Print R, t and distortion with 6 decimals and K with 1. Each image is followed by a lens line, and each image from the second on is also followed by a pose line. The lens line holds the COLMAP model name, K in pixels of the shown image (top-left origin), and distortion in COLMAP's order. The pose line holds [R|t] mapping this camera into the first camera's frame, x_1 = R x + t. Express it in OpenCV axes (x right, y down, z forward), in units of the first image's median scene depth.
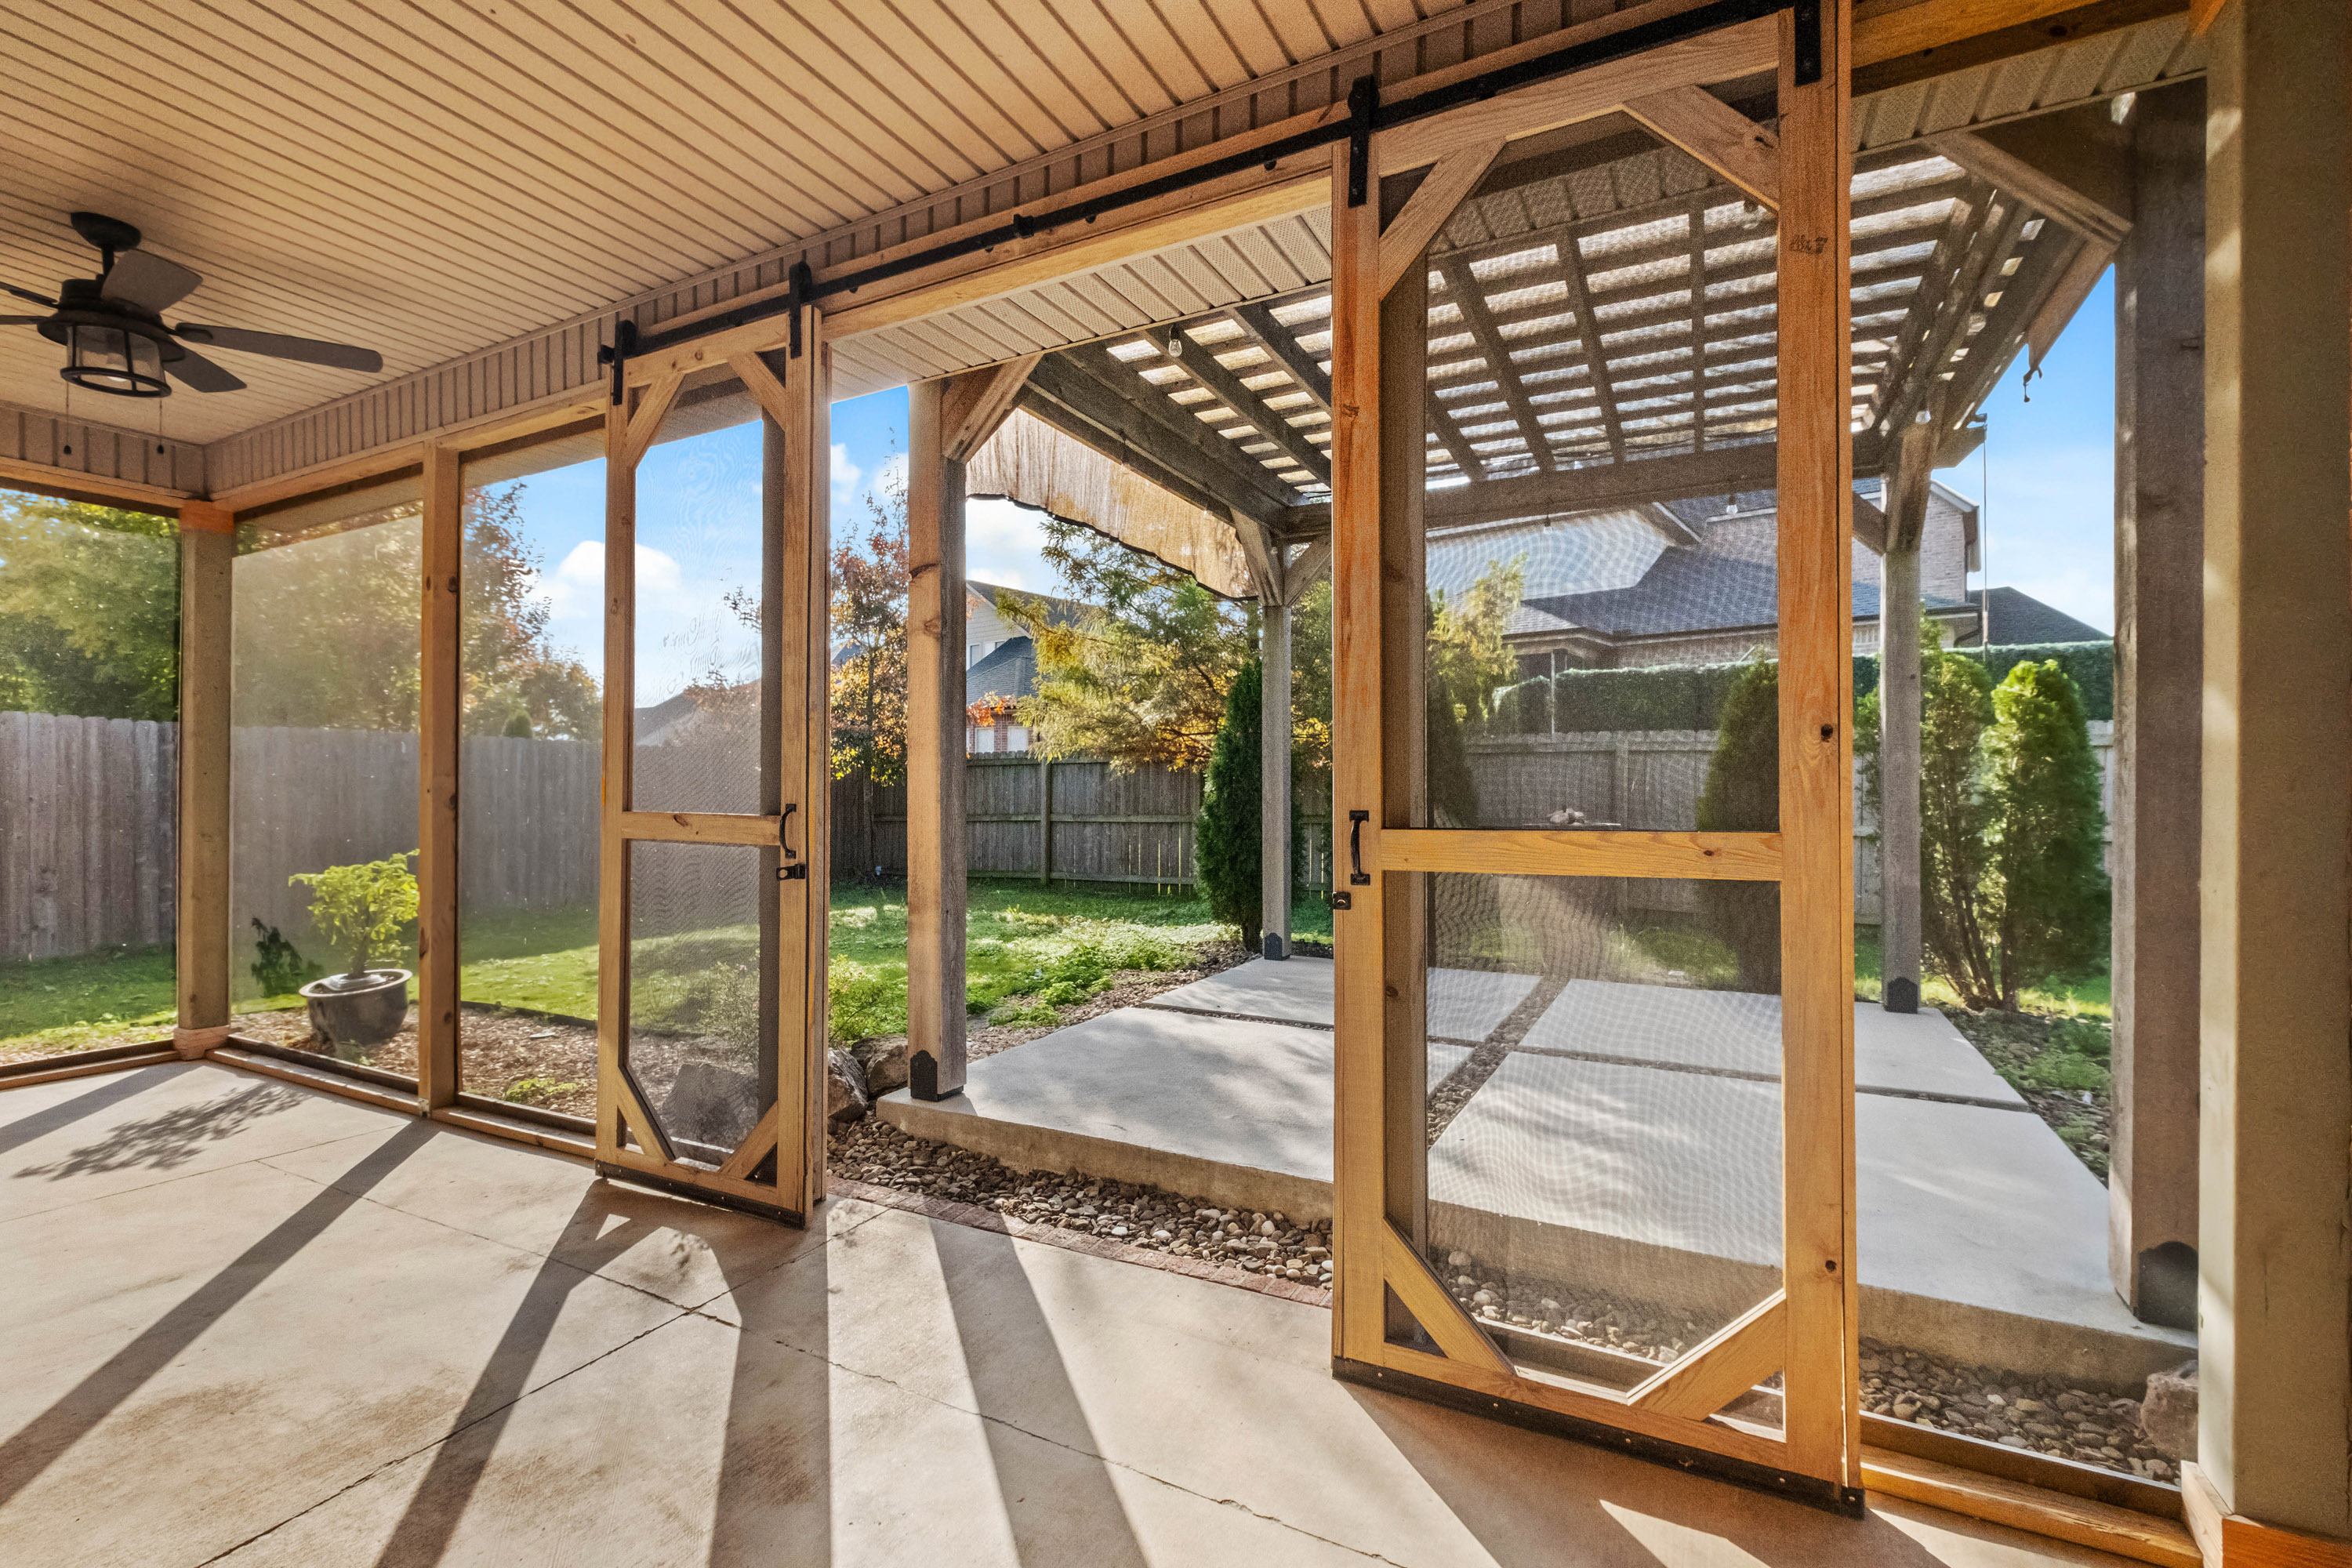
lens RADIAL K [[1042.0, 0, 1169.9], [0, 1042.0, 785.4], [0, 0, 1]] dist [0.009789, -0.004311]
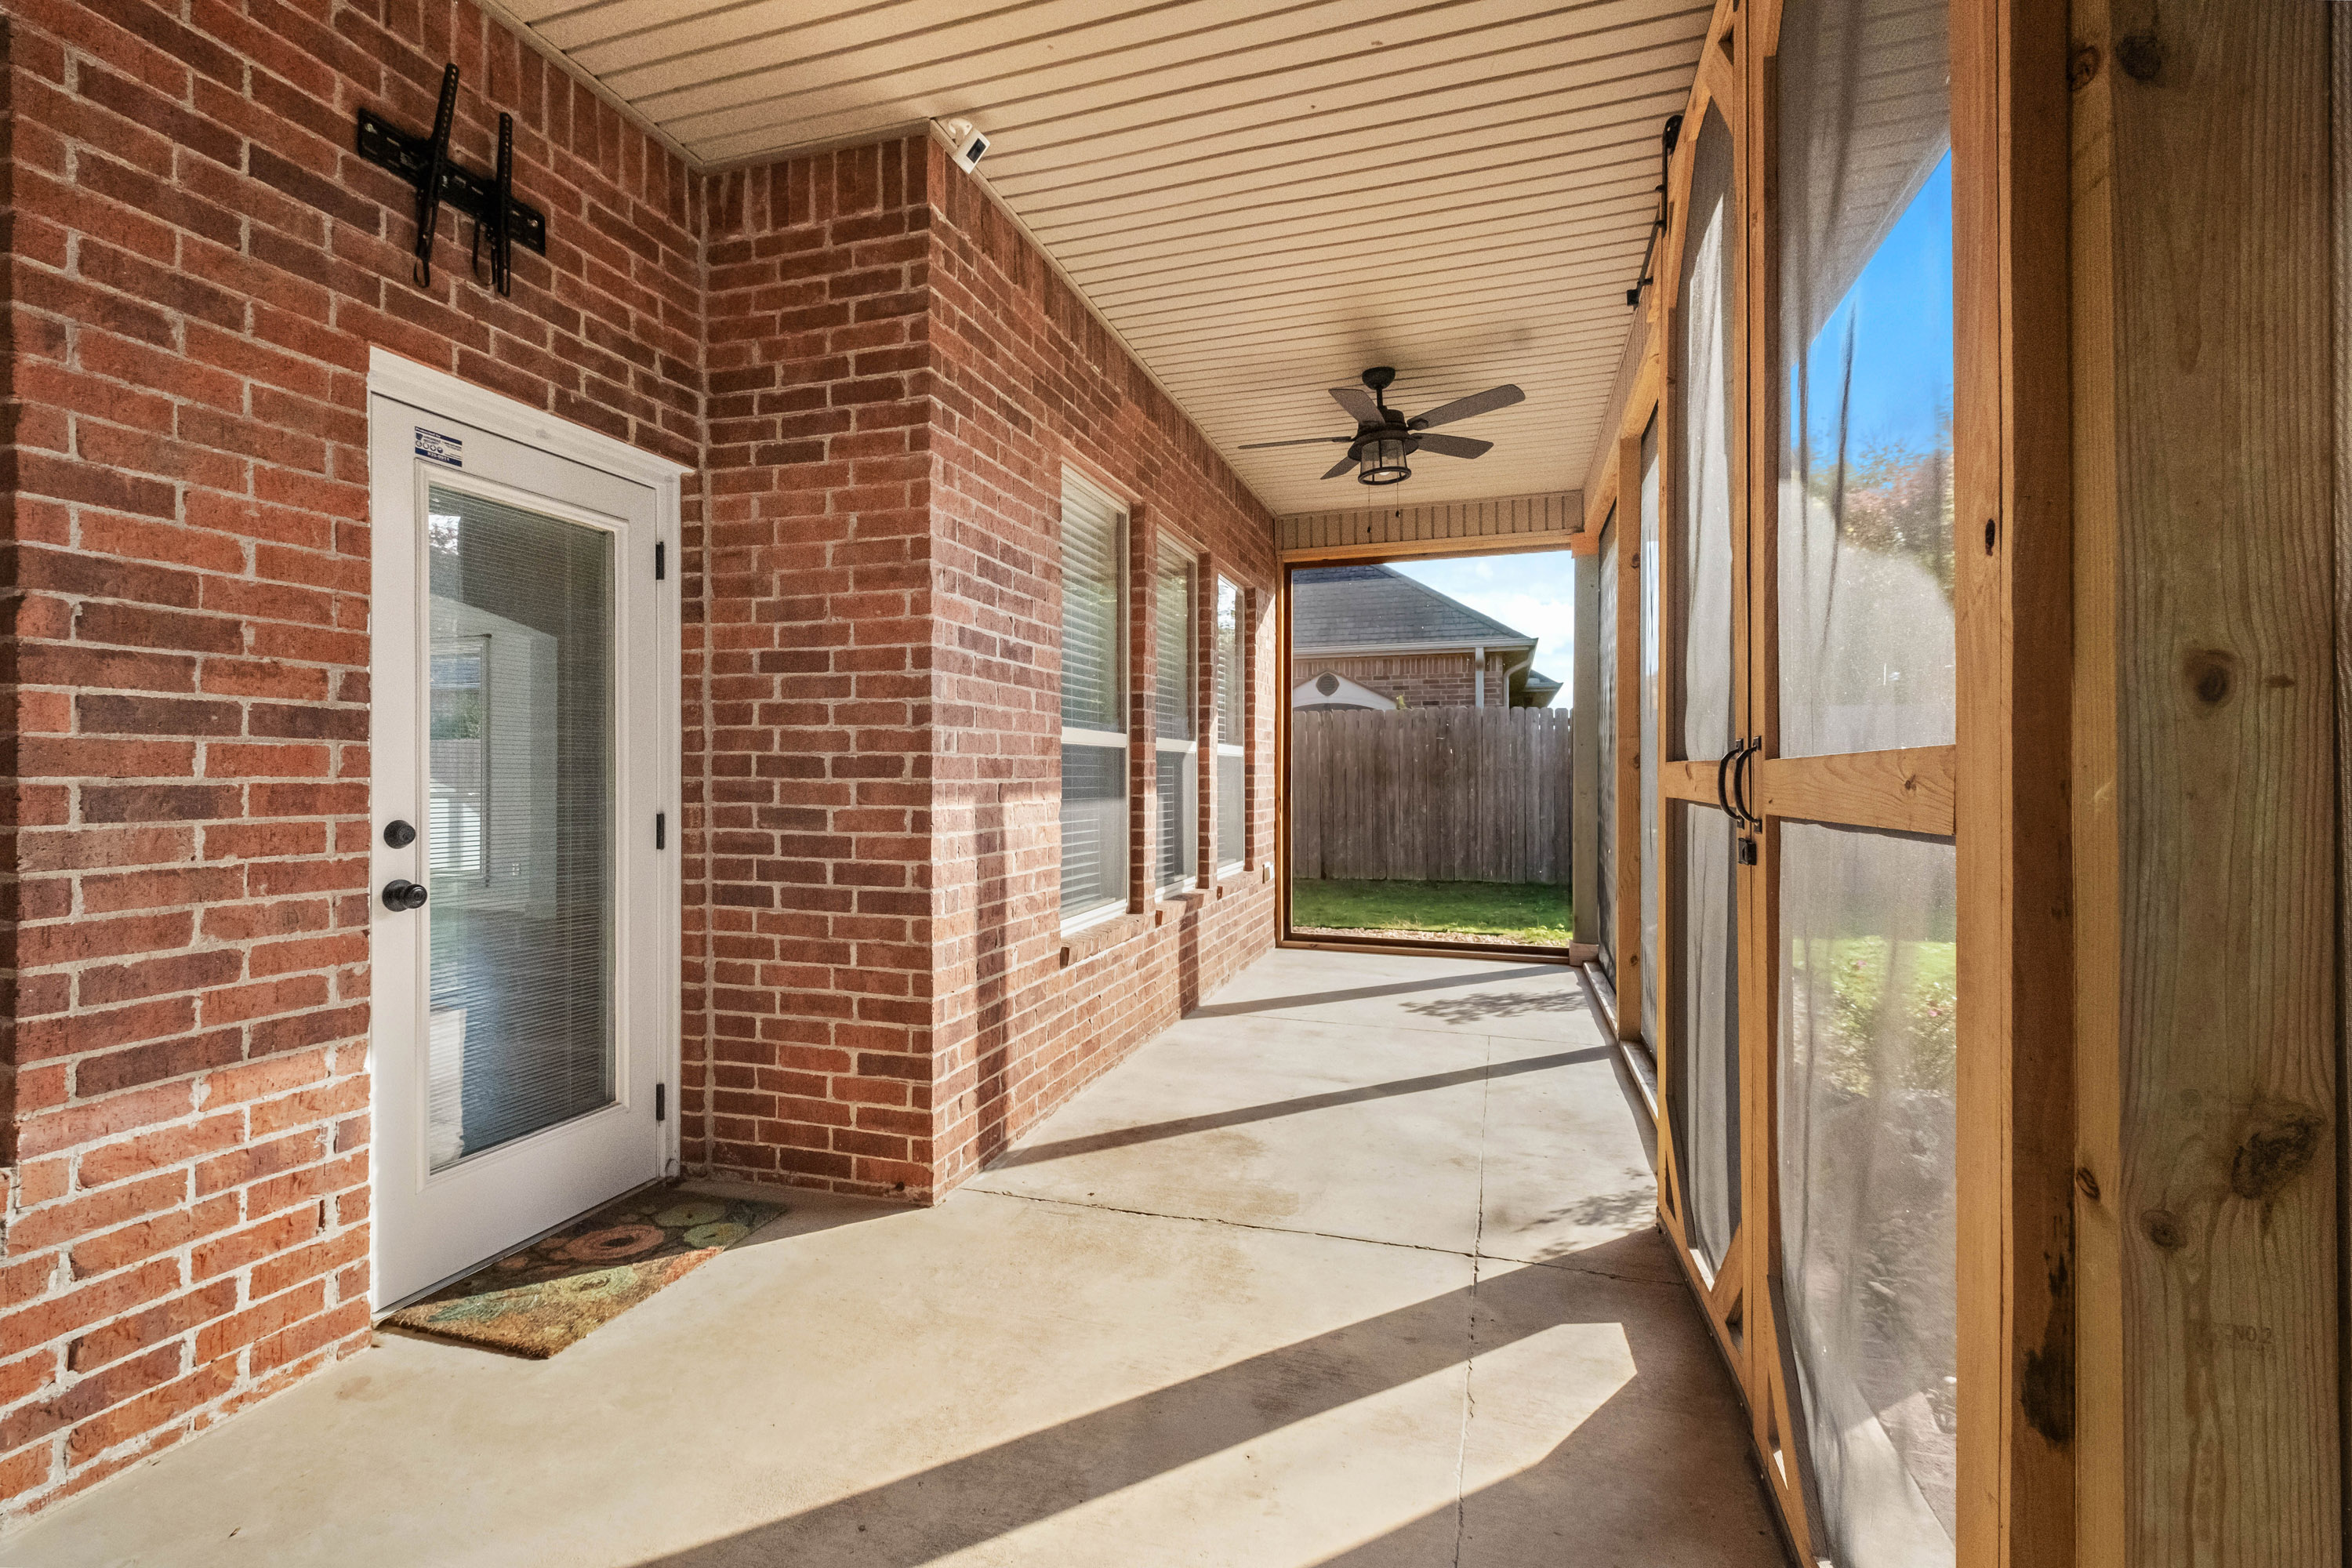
lens RADIAL K [[1042.0, 0, 1175.5], [0, 1042.0, 778.0], [0, 0, 1]] dist [0.009789, -0.004311]
pose [[0.178382, 0.003200, -0.983956, 0.378455], [0.003437, 0.999987, 0.003875, 0.032937], [0.983955, -0.004073, 0.178369, 0.431167]]
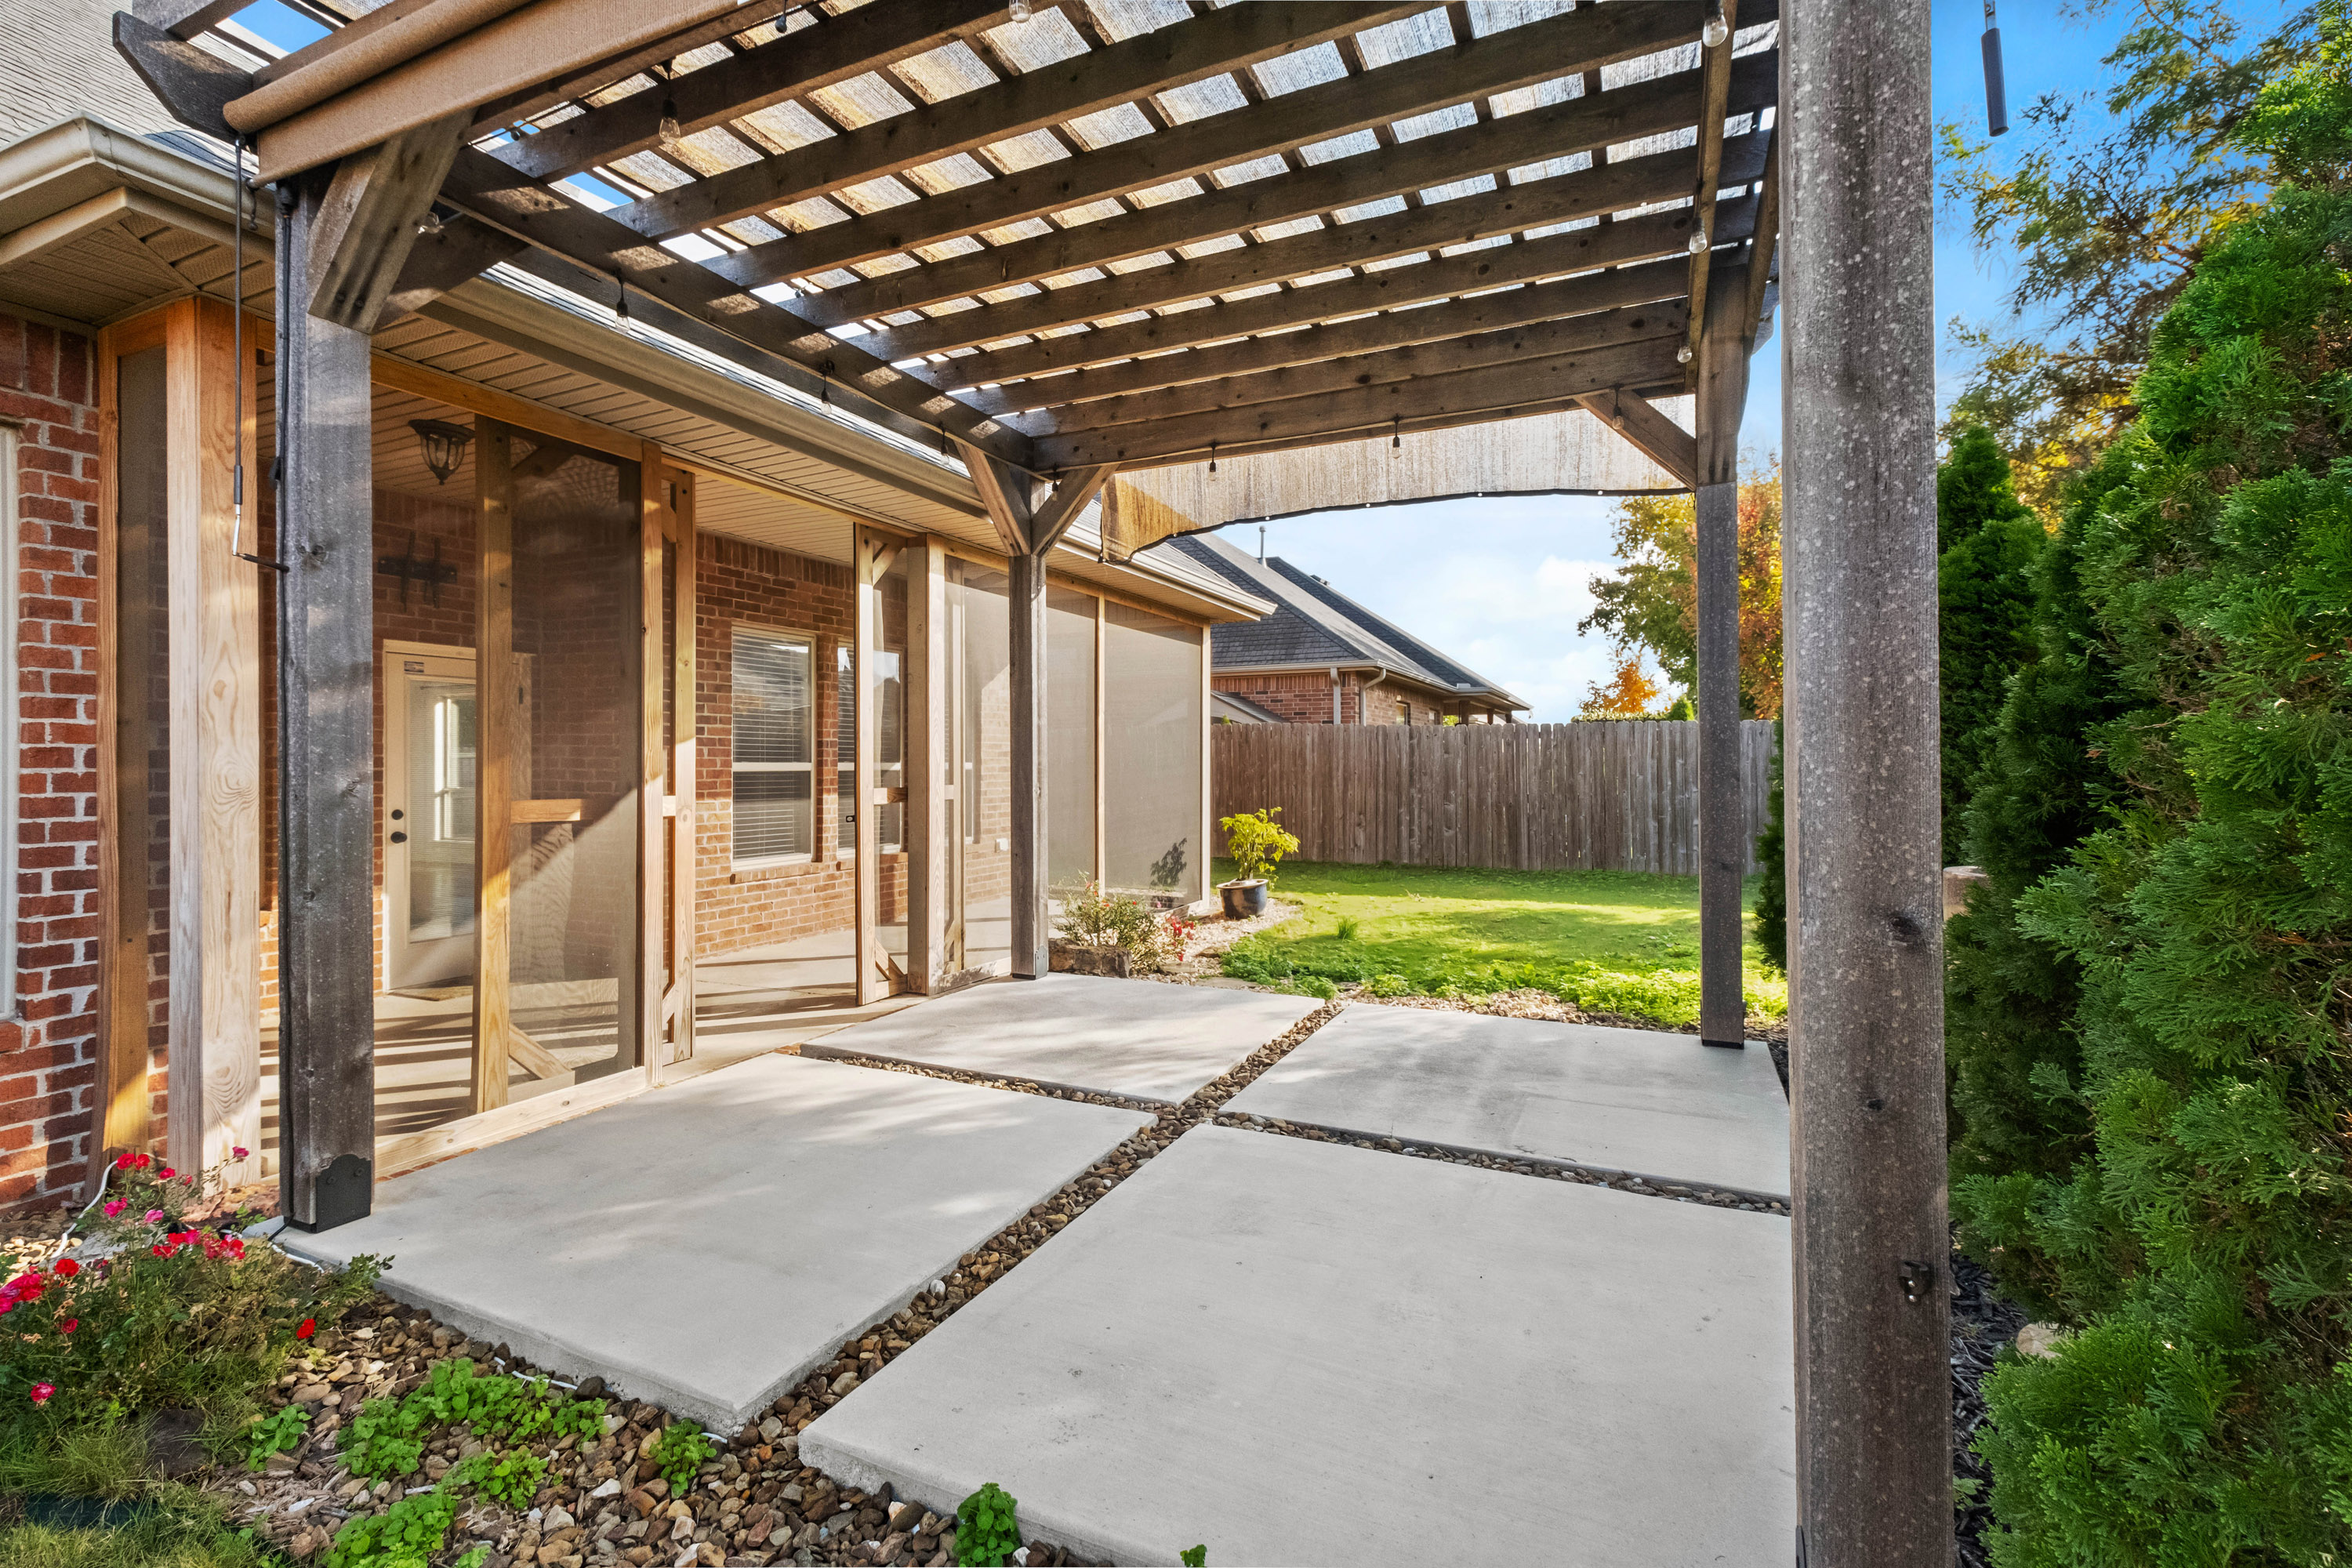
lens RADIAL K [[1042.0, 0, 1159.8], [0, 1042.0, 766.3], [0, 0, 1]] dist [0.009789, -0.004311]
pose [[0.049550, 0.003698, -0.998765, 2.869045], [0.004096, 0.999984, 0.003905, -0.075180], [0.998763, -0.004284, 0.049534, 2.332023]]
